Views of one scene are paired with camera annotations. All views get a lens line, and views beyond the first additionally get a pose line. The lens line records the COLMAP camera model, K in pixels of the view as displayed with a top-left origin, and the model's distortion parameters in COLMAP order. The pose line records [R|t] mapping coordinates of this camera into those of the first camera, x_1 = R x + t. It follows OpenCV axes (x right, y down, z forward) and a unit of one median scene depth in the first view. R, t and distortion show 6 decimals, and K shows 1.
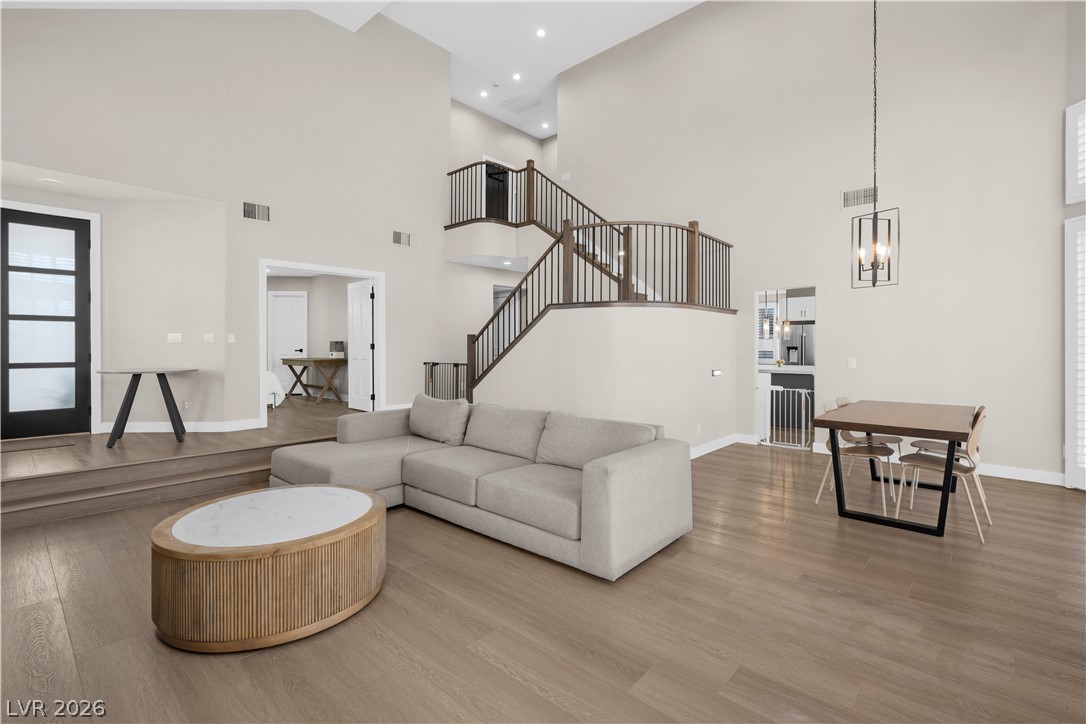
lens RADIAL K [[495.4, 0, 545.3], [0, 495.4, 352.2], [0, 0, 1]] dist [-0.000244, 0.000210]
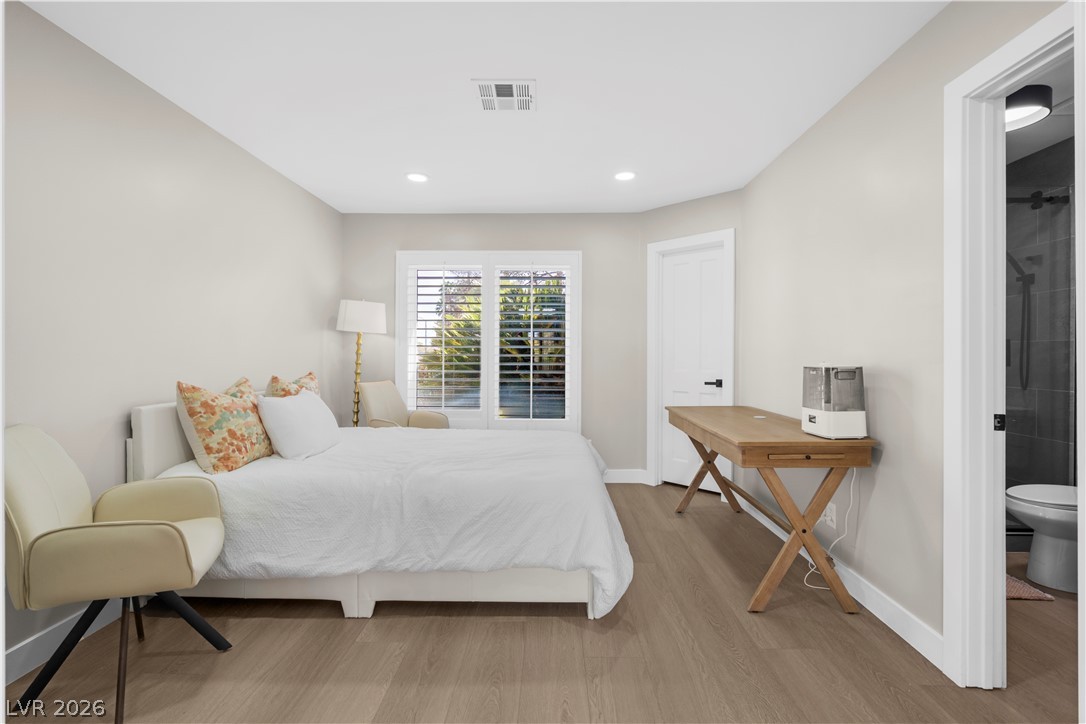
lens RADIAL K [[489.3, 0, 541.2], [0, 489.3, 361.5], [0, 0, 1]] dist [-0.004121, 0.000241]
pose [[0.652621, 0.008727, -0.757634, -0.303376], [-0.007491, 0.999959, 0.005066, -0.022791], [0.757648, 0.002369, 0.652660, 0.667414]]
